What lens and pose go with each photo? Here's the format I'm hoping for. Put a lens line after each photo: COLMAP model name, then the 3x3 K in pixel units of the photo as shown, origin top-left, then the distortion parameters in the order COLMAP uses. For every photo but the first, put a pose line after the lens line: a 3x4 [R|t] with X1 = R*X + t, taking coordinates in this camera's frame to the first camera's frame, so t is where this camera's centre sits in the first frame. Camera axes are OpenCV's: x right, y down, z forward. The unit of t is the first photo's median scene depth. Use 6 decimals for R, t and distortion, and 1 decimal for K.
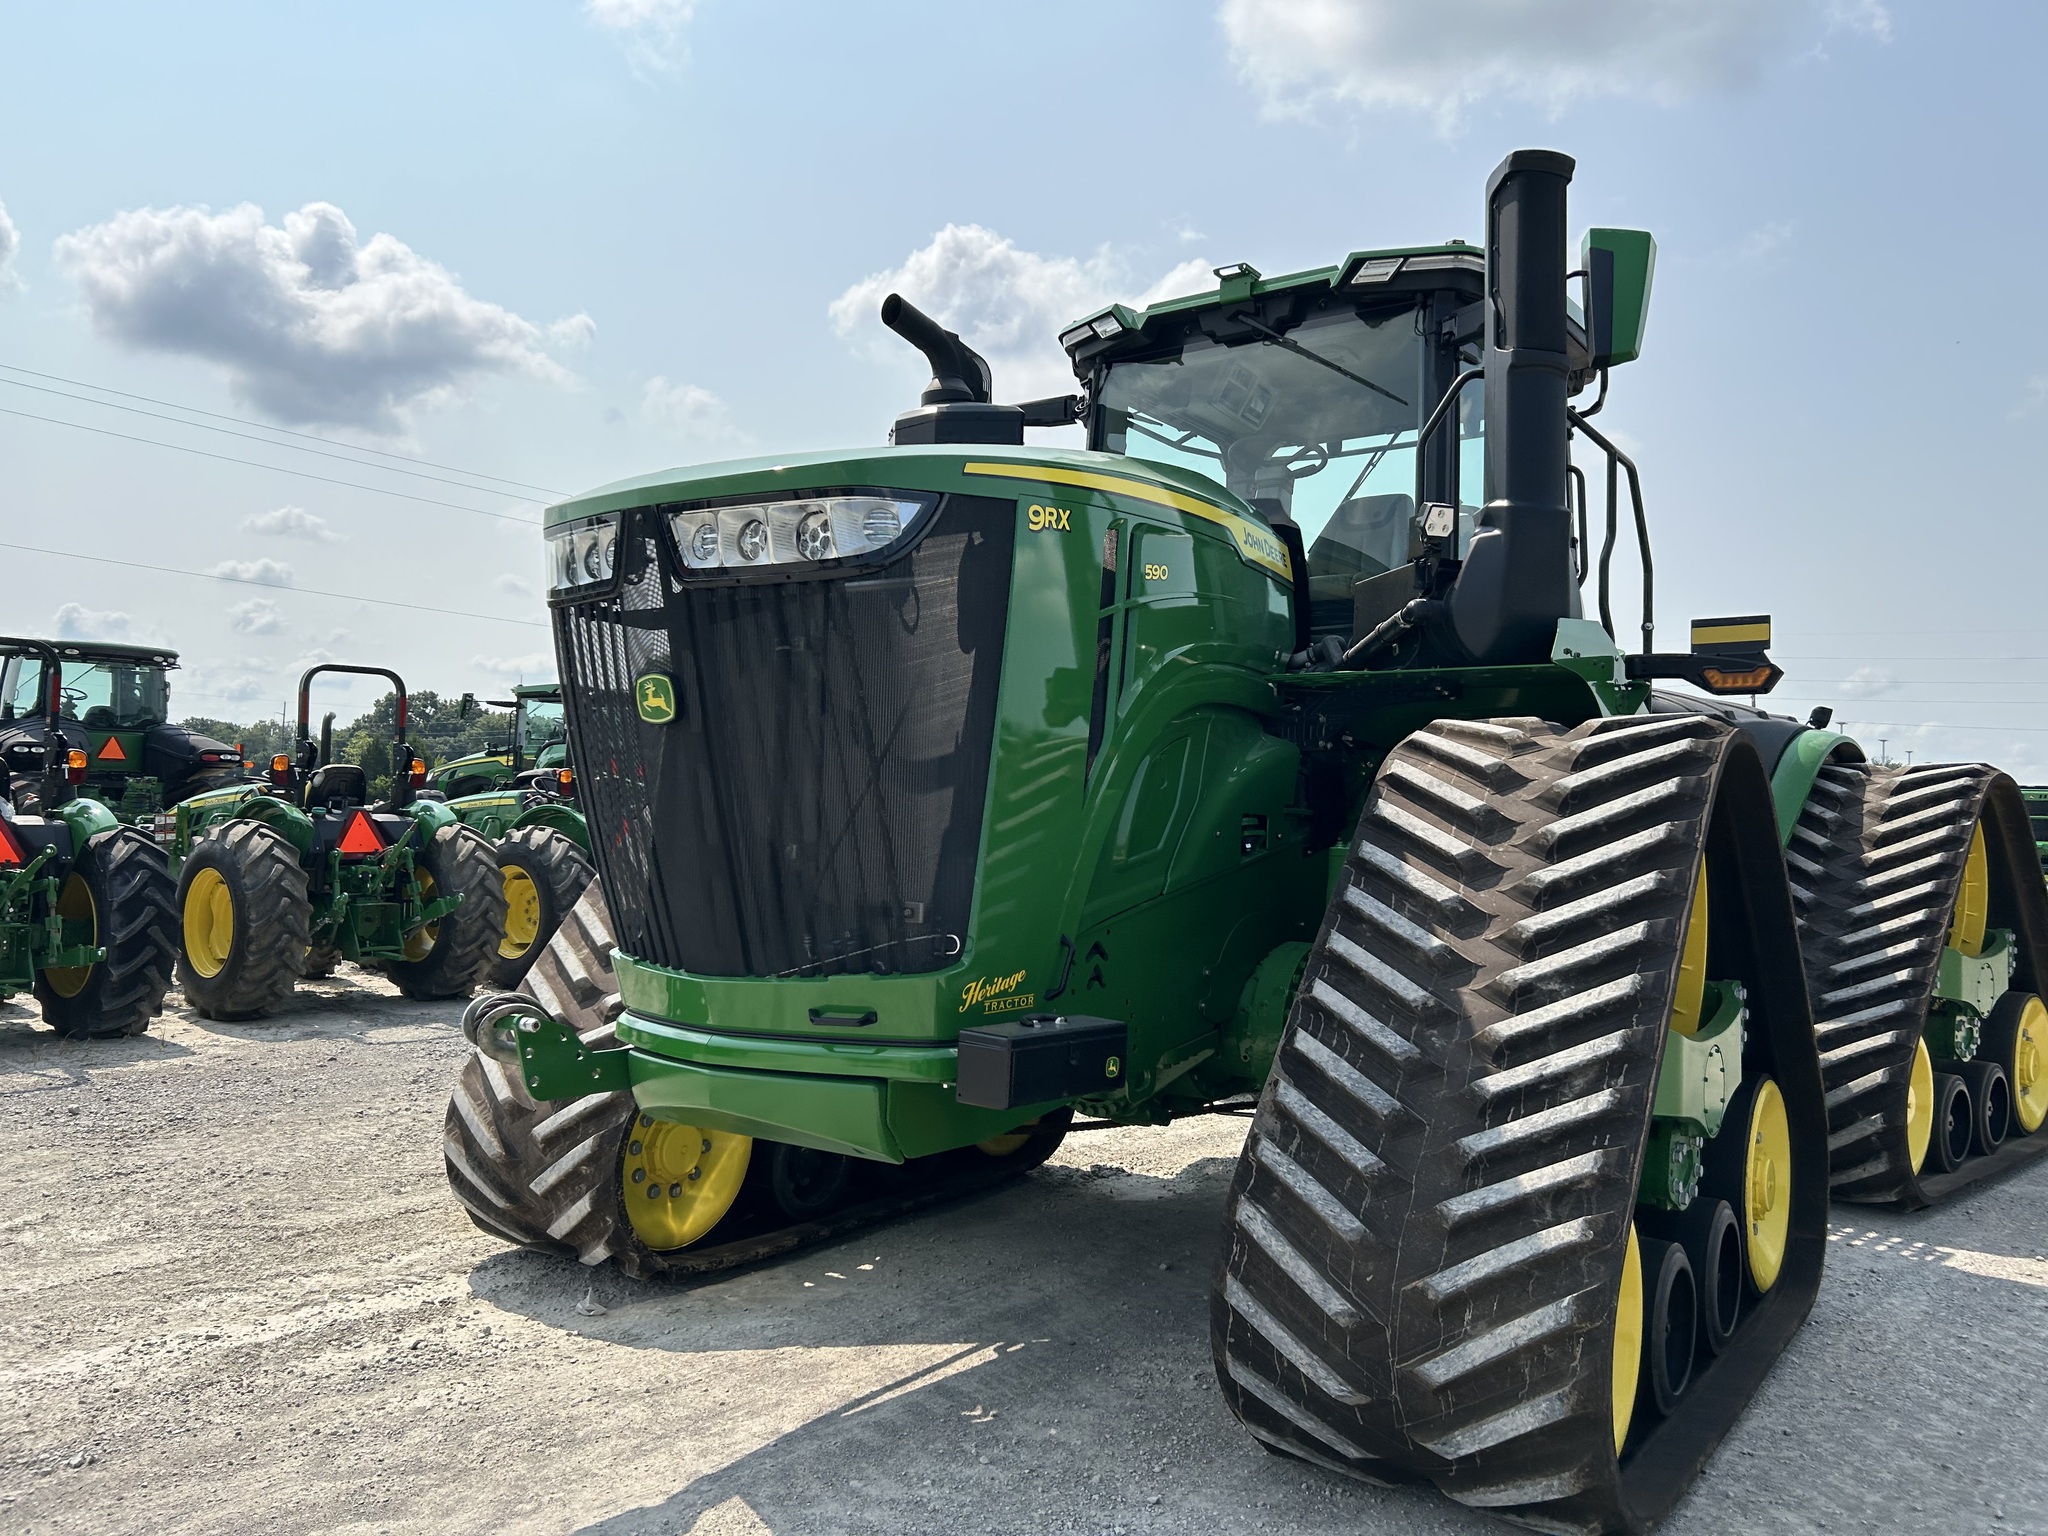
lens RADIAL K [[1535.6, 0, 1037.4], [0, 1535.6, 750.0], [0, 0, 1]] dist [0.045759, -0.049301]
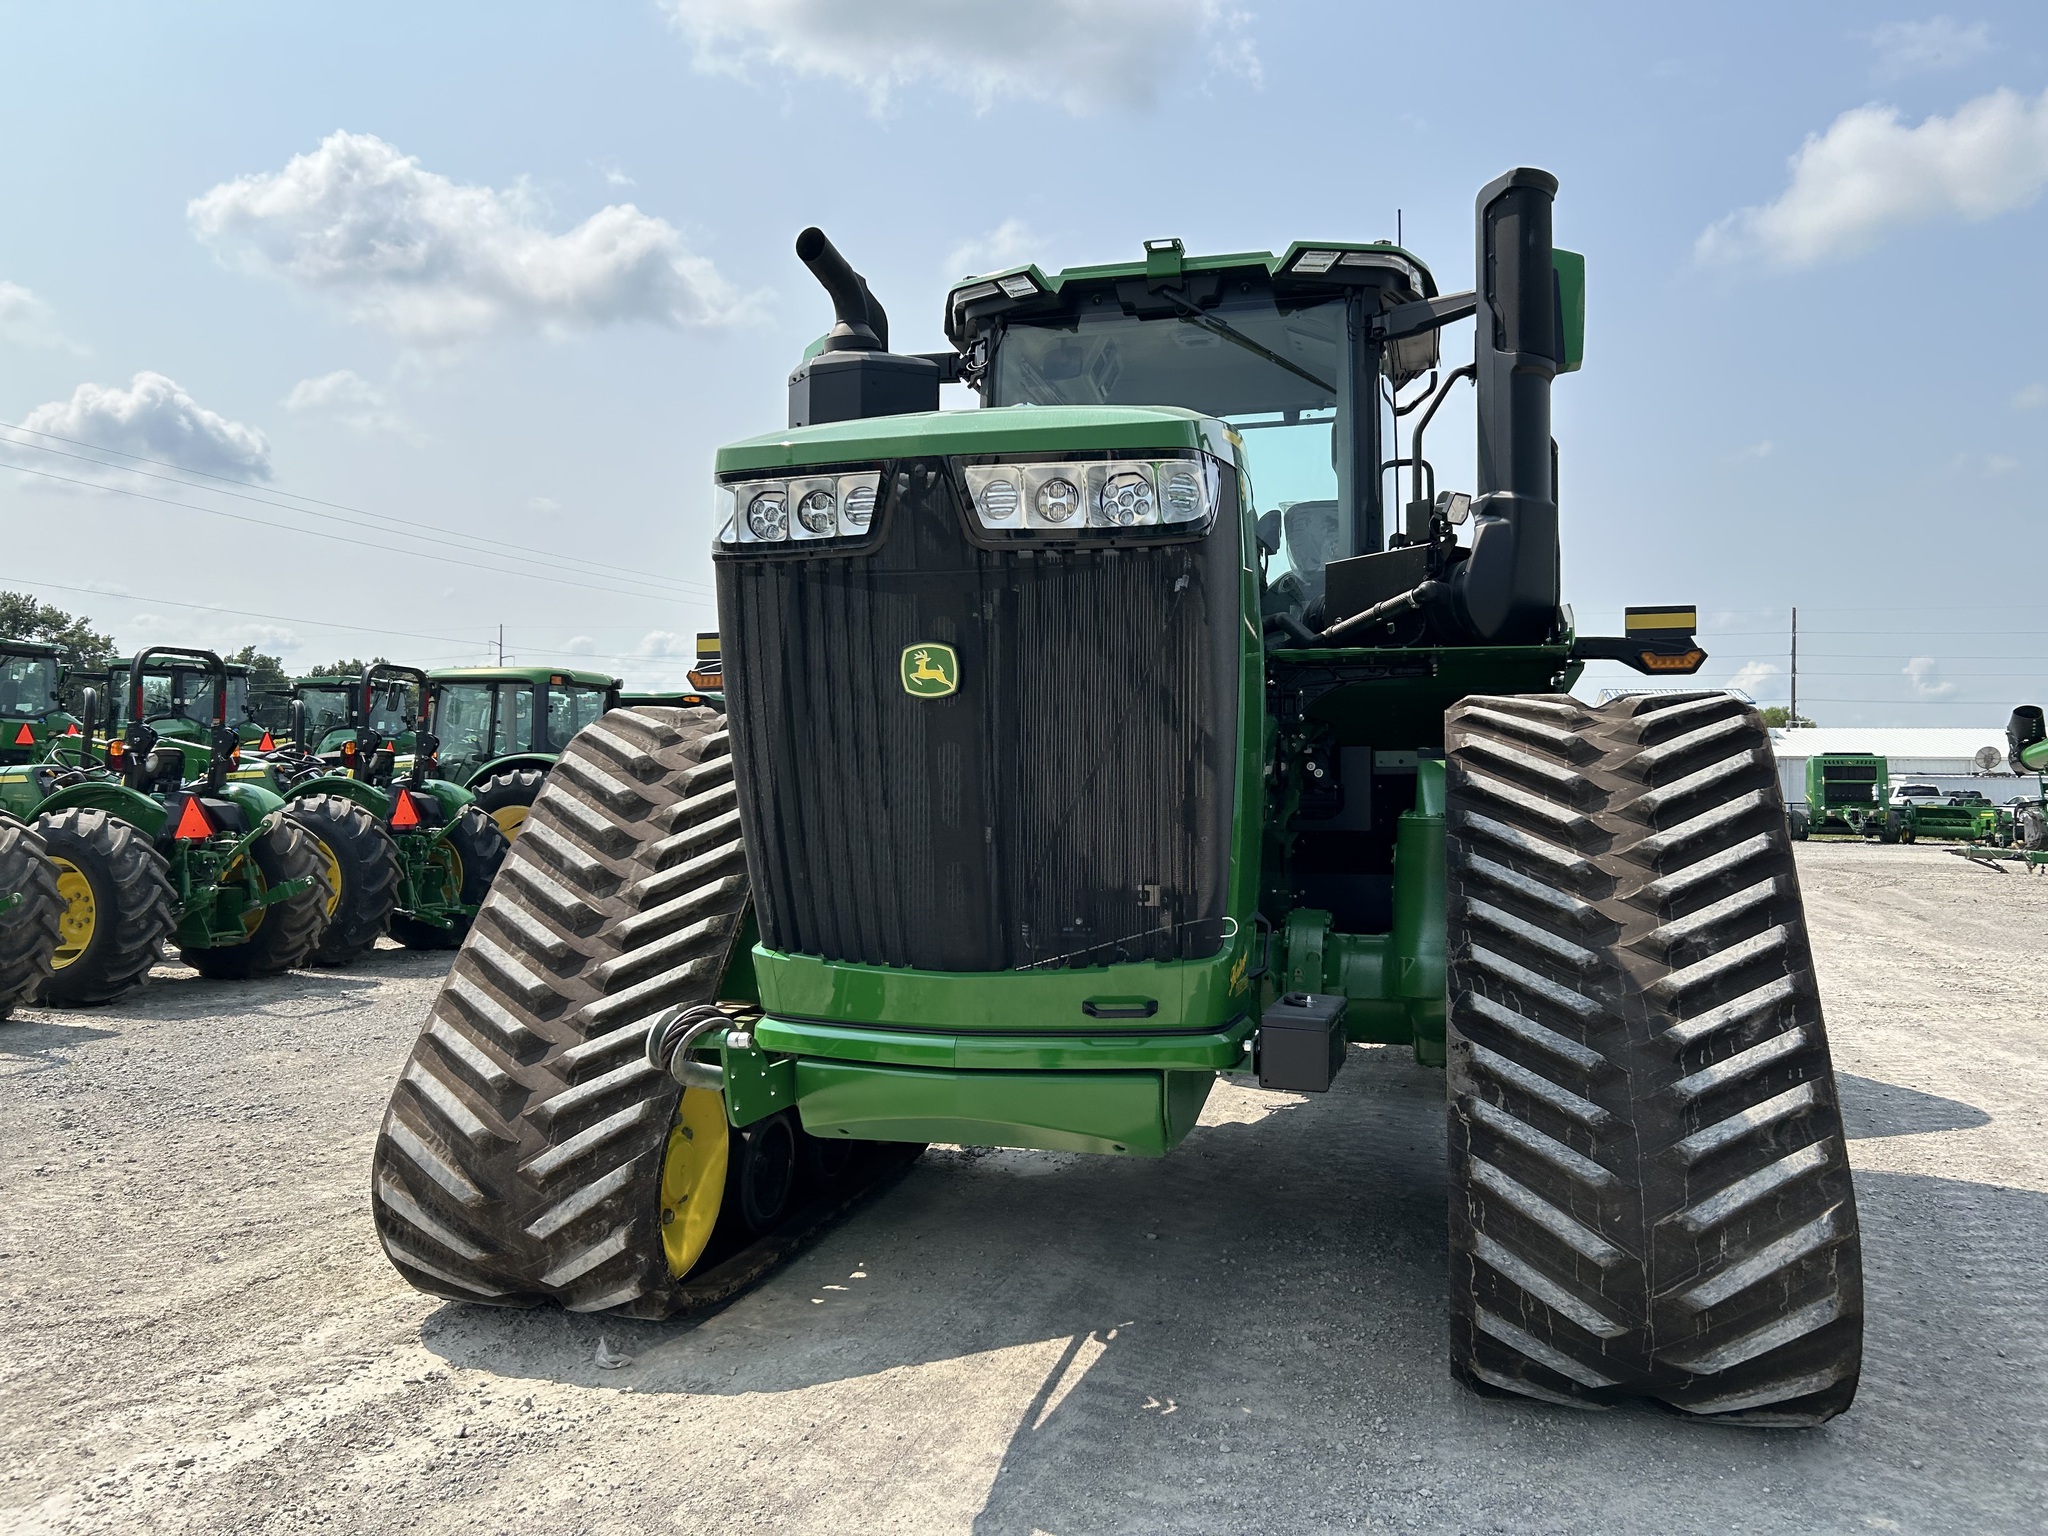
lens RADIAL K [[1535.6, 0, 1038.8], [0, 1535.6, 746.8], [0, 0, 1]] dist [0.045759, -0.049301]
pose [[0.933969, -0.005490, 0.357312, -0.387162], [-0.001960, 0.999788, 0.020484, -0.005226], [-0.357349, -0.019831, 0.933760, 0.104616]]
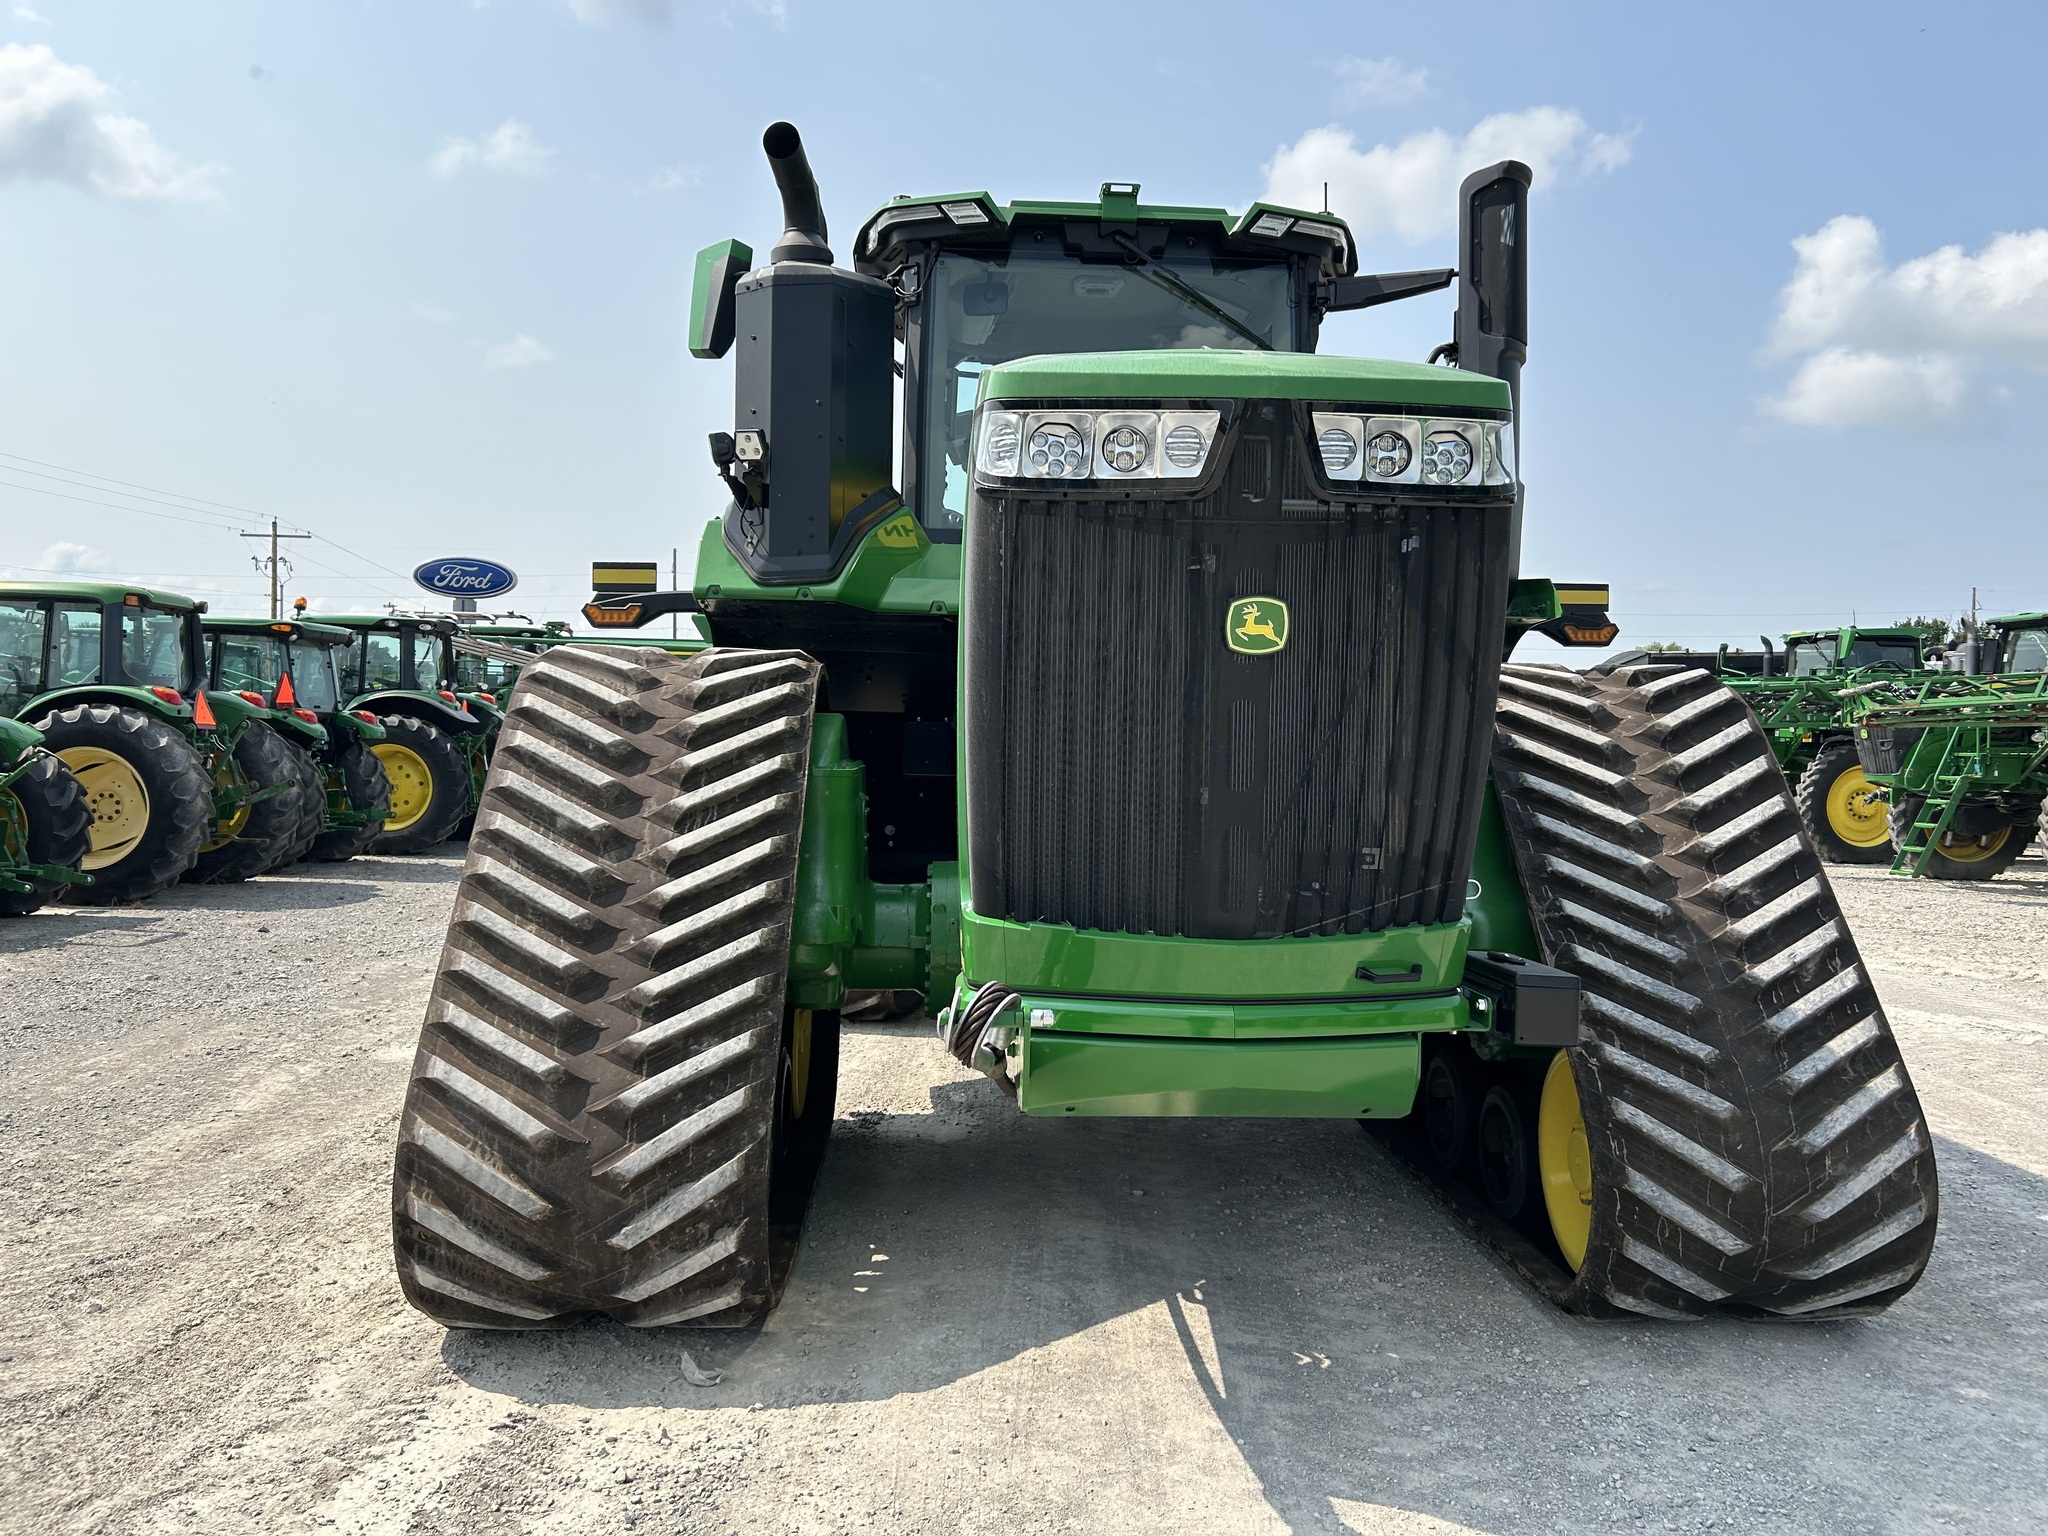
lens RADIAL K [[1535.6, 0, 1030.0], [0, 1535.6, 746.6], [0, 0, 1]] dist [0.045759, -0.049301]
pose [[0.779031, -0.006556, 0.626952, -0.673135], [-0.031374, 0.998285, 0.049424, -0.003085], [-0.626200, -0.058173, 0.777489, 0.313026]]
